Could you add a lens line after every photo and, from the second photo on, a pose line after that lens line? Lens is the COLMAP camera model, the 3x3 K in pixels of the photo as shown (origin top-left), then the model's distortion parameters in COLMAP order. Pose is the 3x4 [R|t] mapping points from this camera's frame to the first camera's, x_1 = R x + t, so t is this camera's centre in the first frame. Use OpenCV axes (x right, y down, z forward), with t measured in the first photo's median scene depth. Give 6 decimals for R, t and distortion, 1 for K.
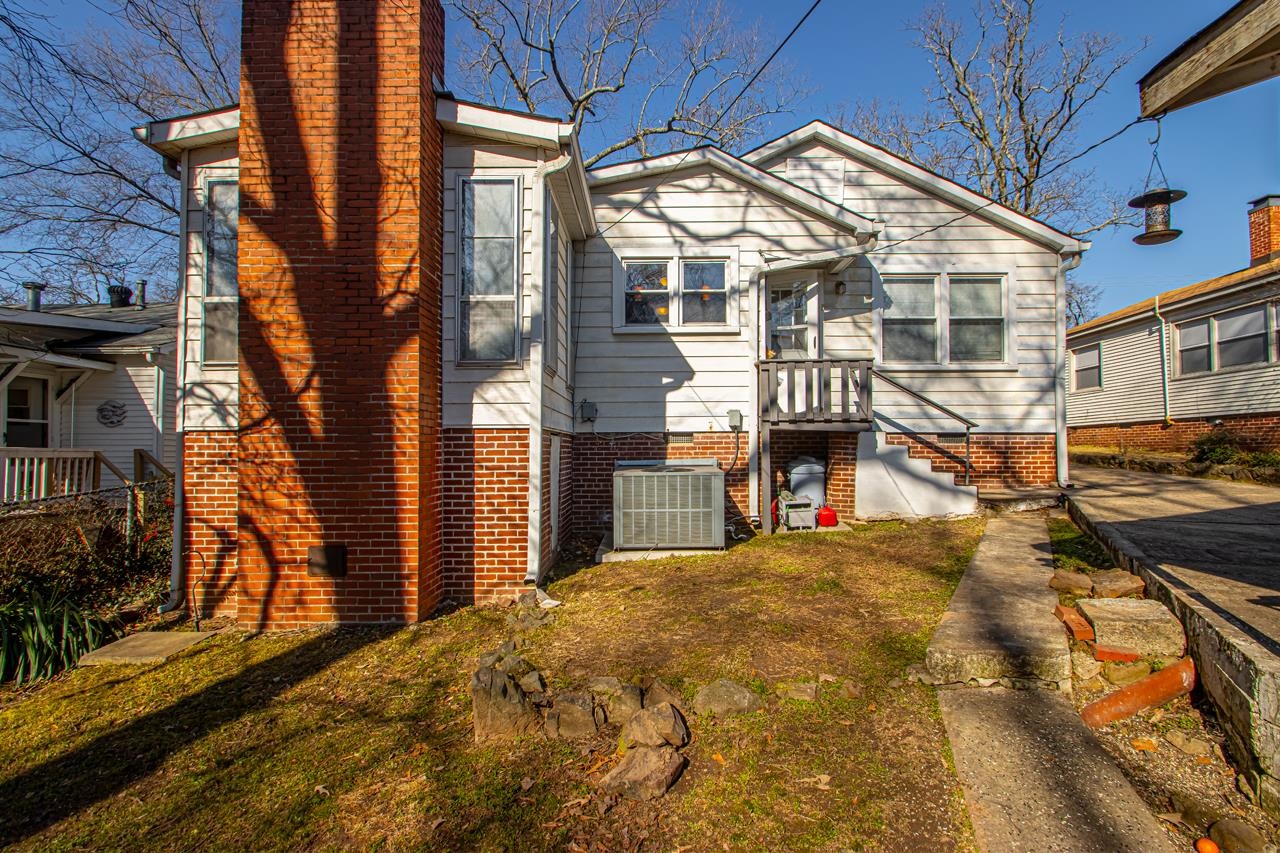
lens RADIAL K [[659.7, 0, 686.1], [0, 659.7, 445.8], [0, 0, 1]] dist [0.027123, -0.033861]
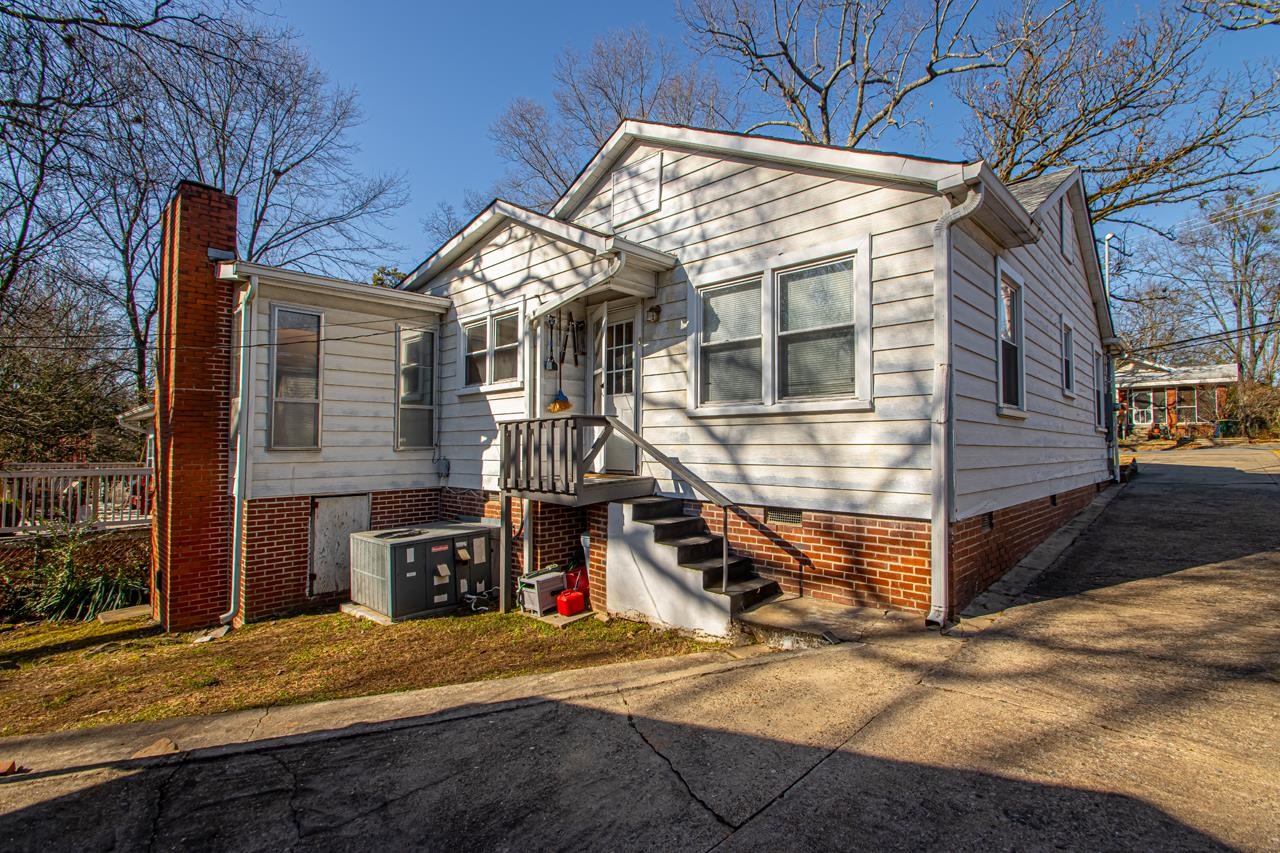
lens RADIAL K [[632.6, 0, 528.4], [0, 632.6, 431.8], [0, 0, 1]] dist [-0.001419, -0.000598]
pose [[0.667760, -0.024841, -0.743962, 0.744230], [0.008710, 0.999635, -0.025561, -0.085109], [0.744326, 0.010589, 0.667733, 0.407713]]
